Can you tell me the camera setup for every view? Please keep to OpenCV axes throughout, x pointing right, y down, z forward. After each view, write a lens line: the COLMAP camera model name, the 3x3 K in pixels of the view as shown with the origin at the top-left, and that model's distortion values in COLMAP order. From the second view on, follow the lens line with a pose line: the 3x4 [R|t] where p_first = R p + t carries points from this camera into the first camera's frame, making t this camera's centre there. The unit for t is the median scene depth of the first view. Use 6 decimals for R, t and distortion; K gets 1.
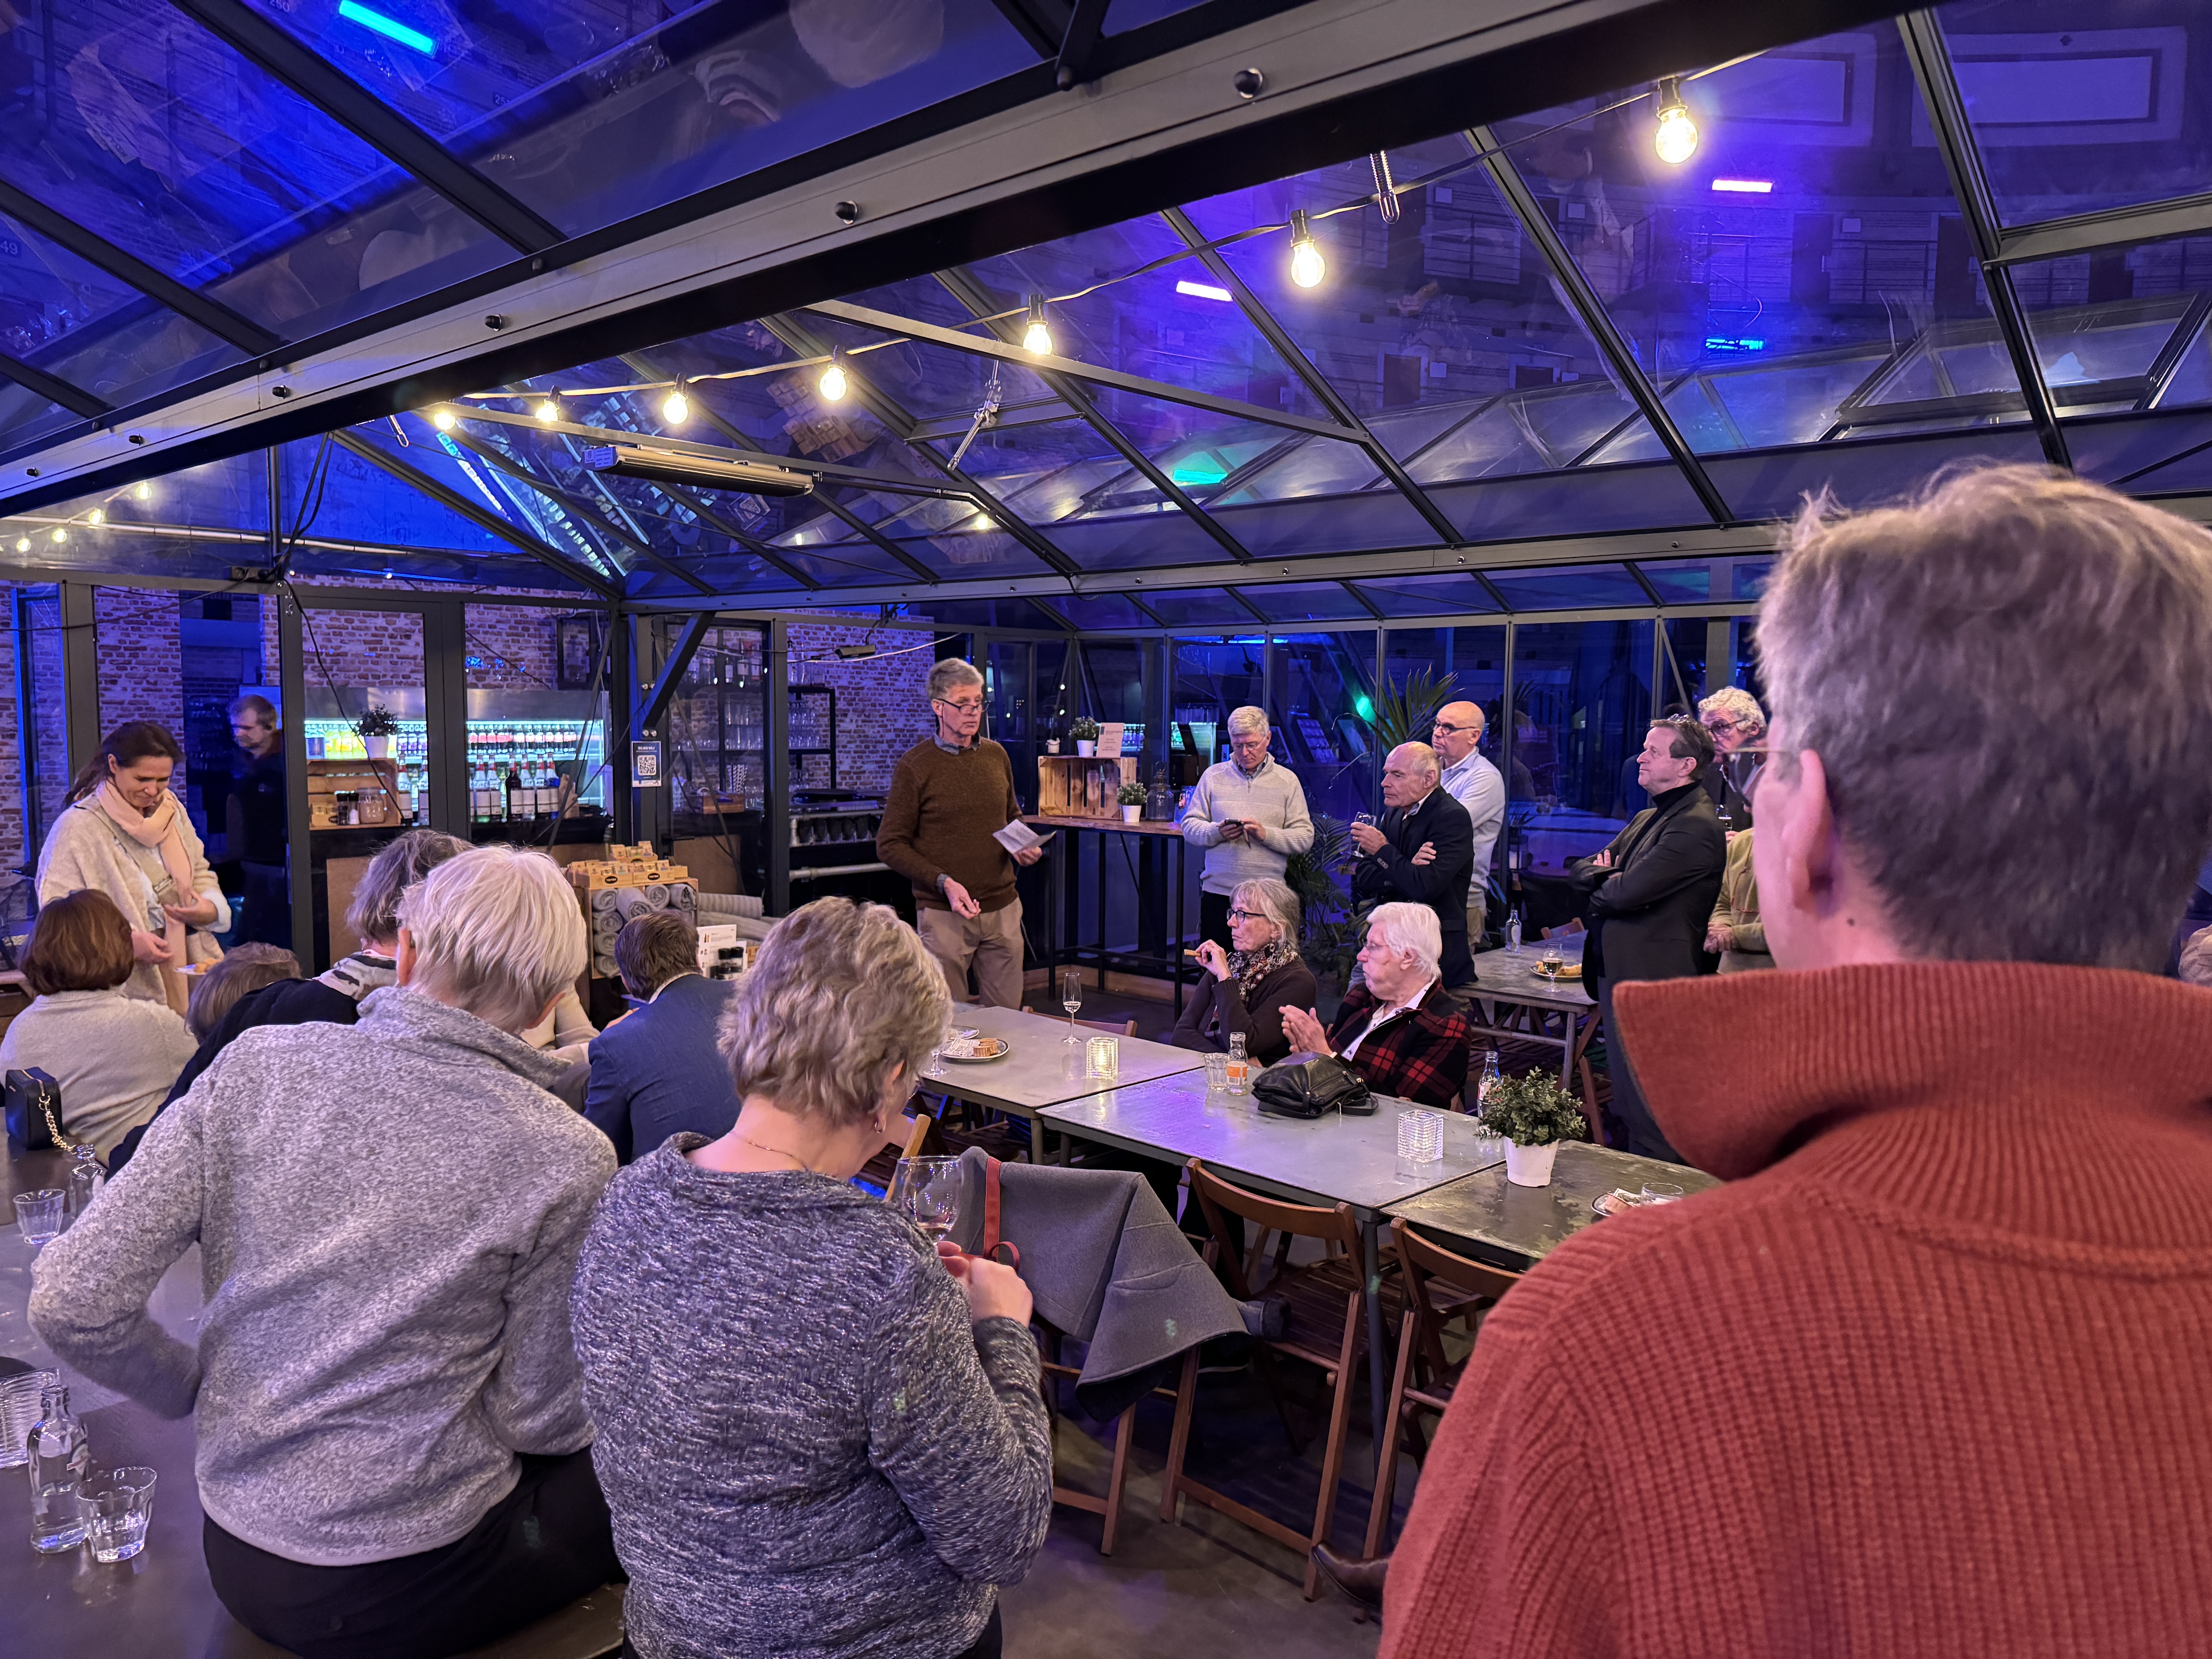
lens RADIAL K [[1538.8, 0, 1121.2], [0, 1538.8, 836.4], [0, 0, 1]] dist [0.079090, -0.127409]
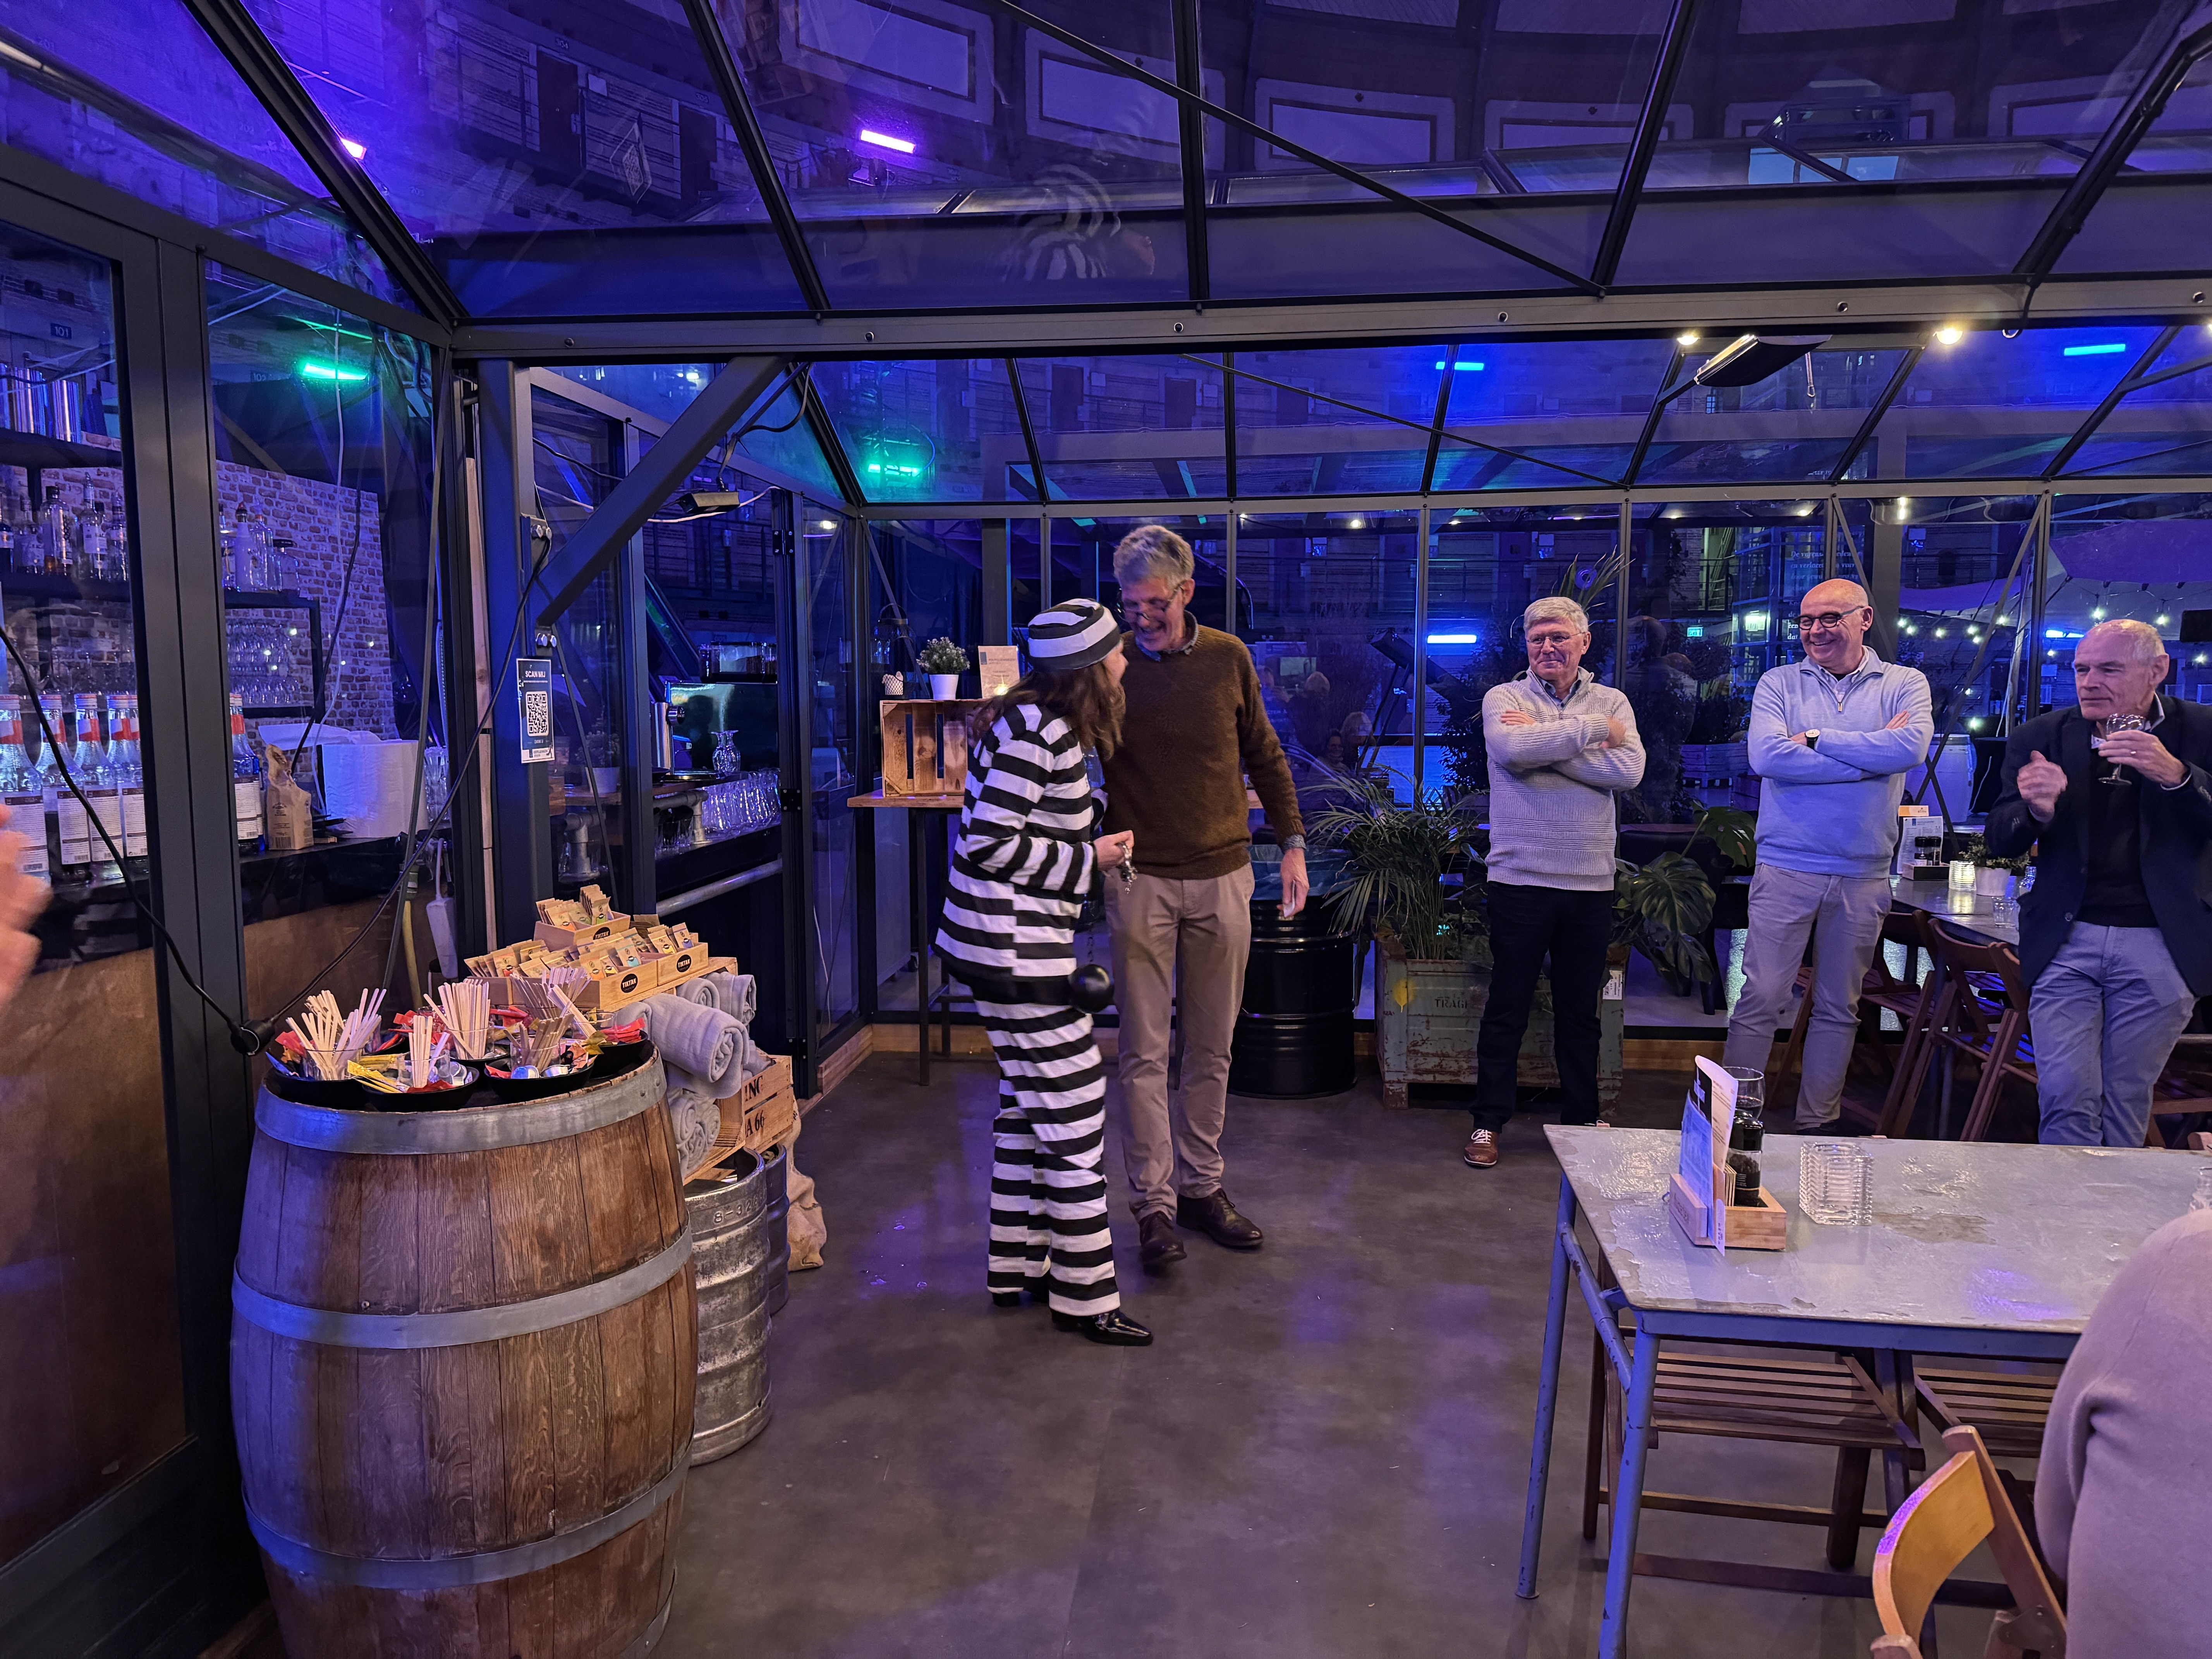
lens RADIAL K [[1526.3, 0, 1101.5], [0, 1526.3, 843.9], [0, 0, 1]] dist [0.073688, -0.112602]
pose [[0.806371, -0.072868, 0.586904, -0.452997], [0.060377, 0.997338, 0.040873, -0.018042], [-0.588320, 0.002477, 0.808624, 0.575036]]
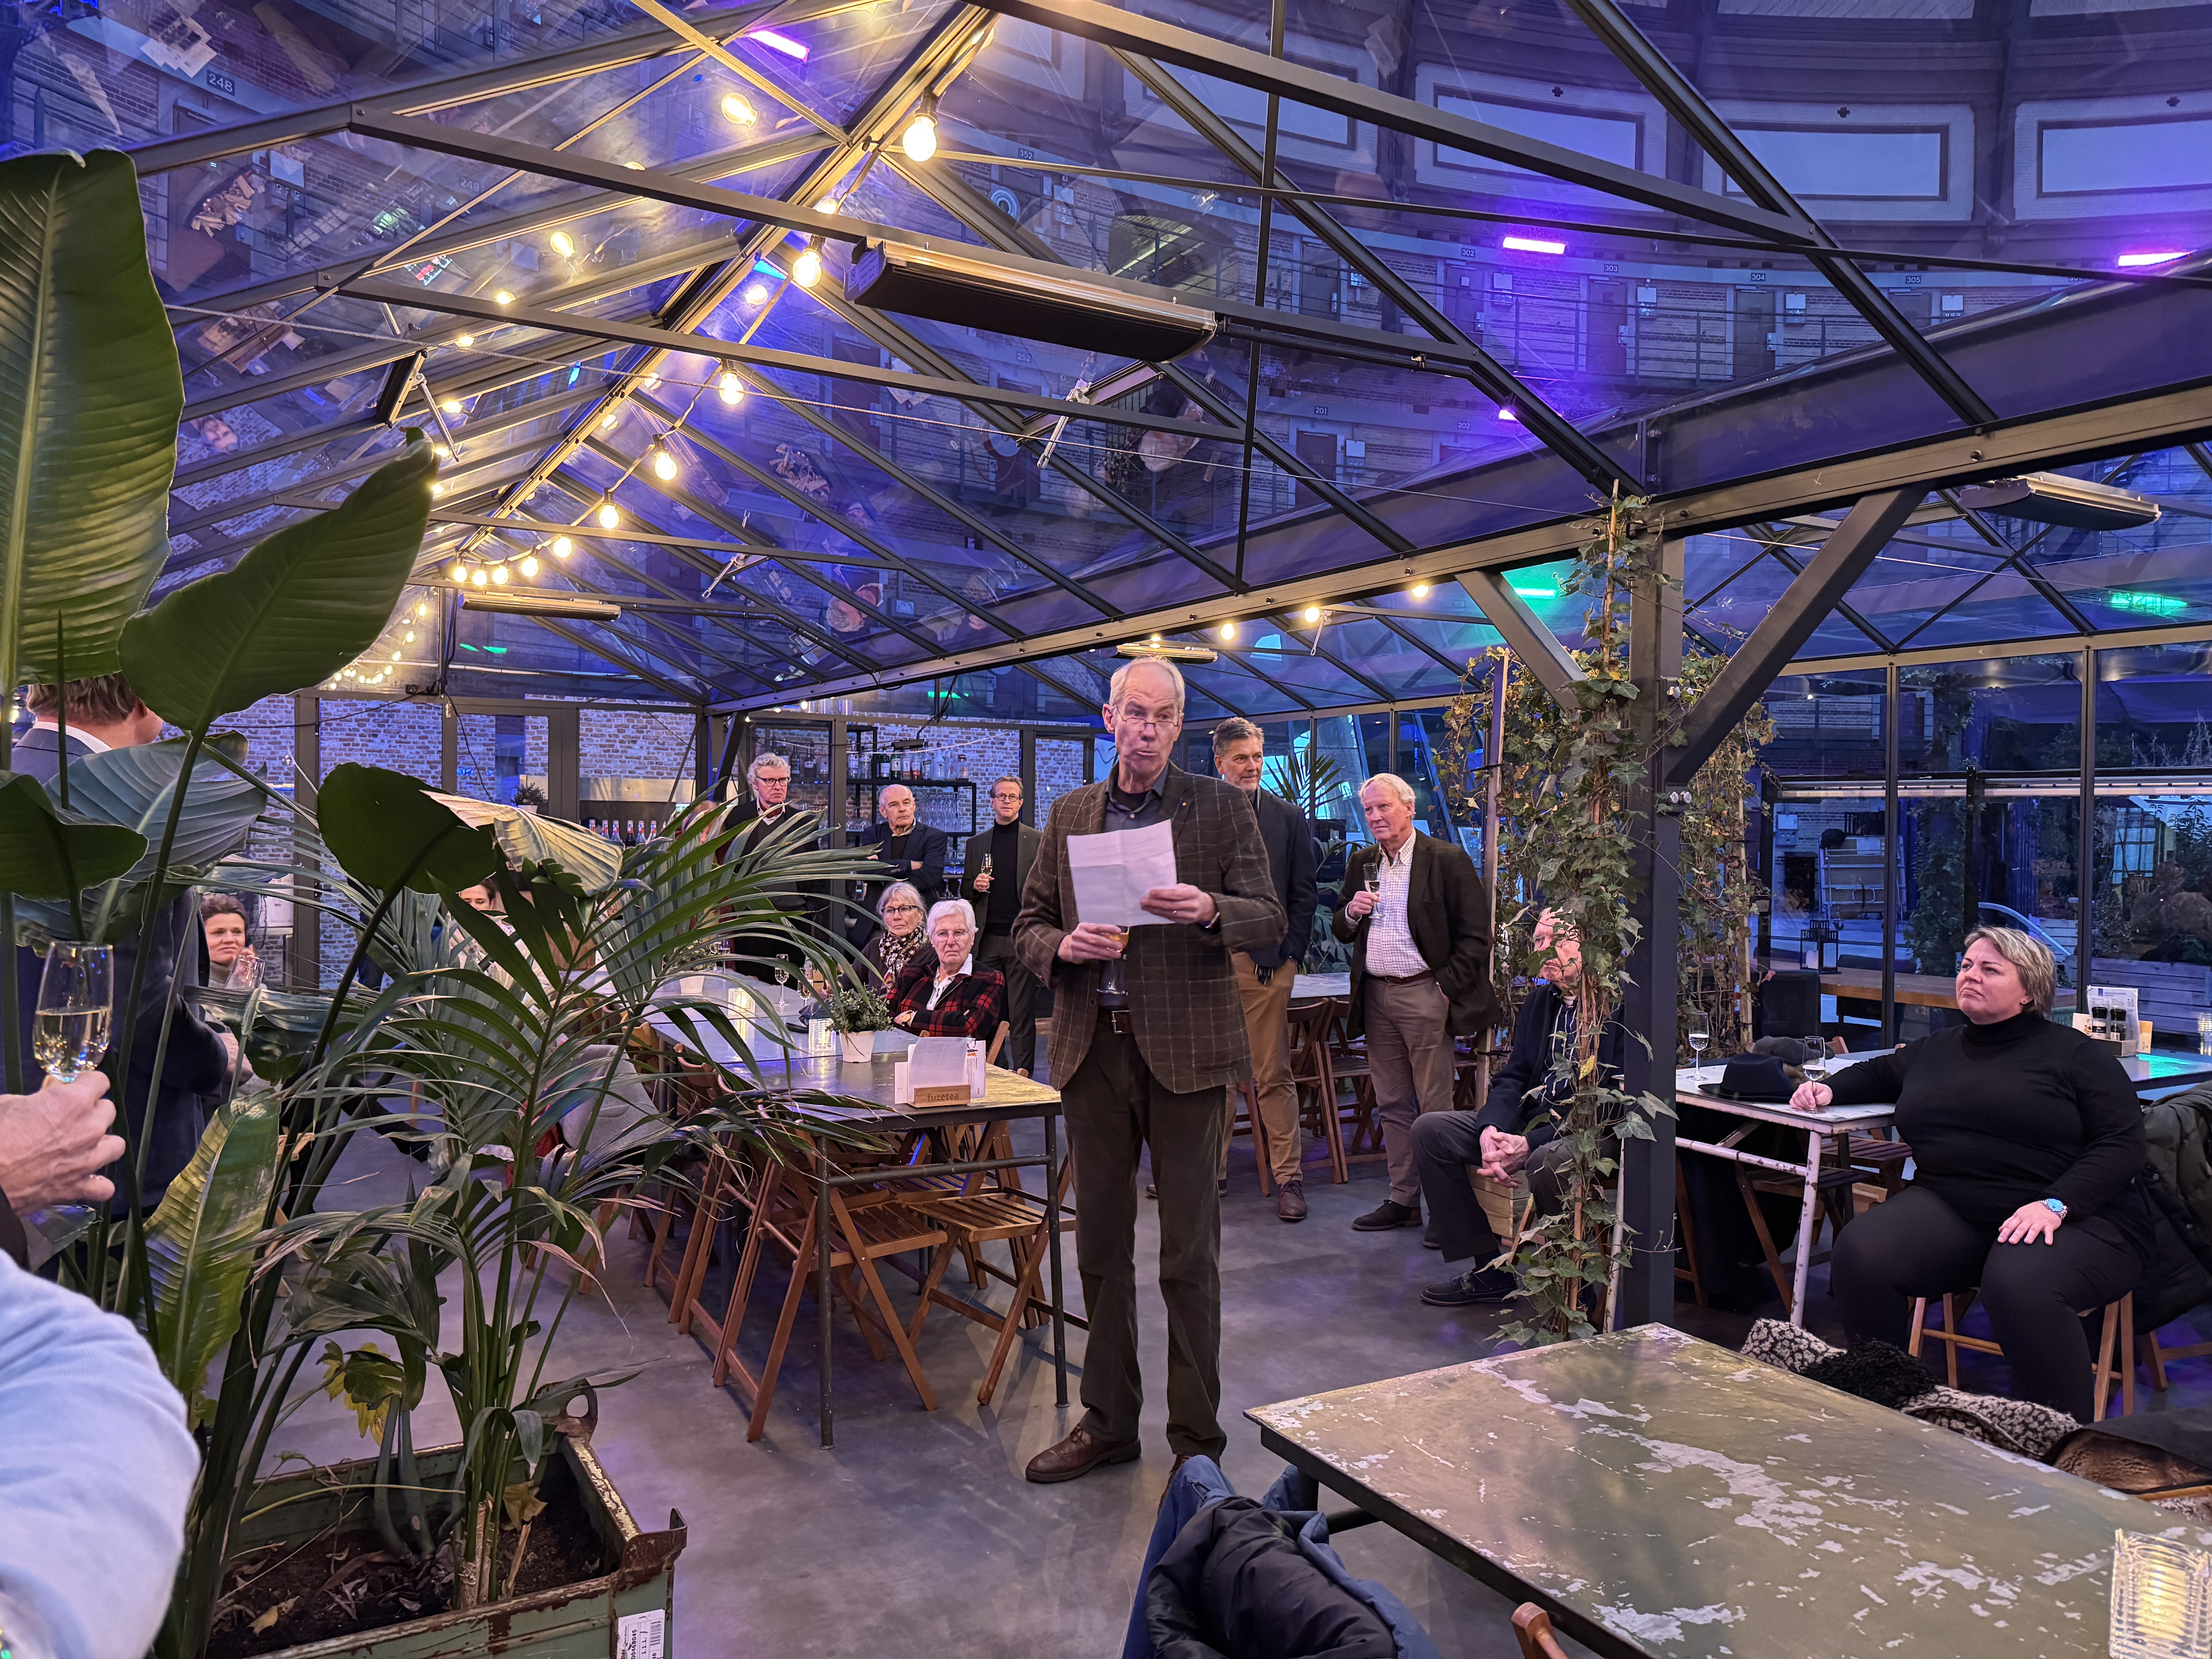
lens RADIAL K [[1538.6, 0, 1115.4], [0, 1538.6, 836.6], [0, 0, 1]] dist [0.053060, -0.053865]
pose [[0.953481, 0.005287, -0.301407, 0.426967], [-0.029600, 0.996657, -0.076154, 0.051635], [0.299997, 0.081533, 0.950450, -0.146863]]
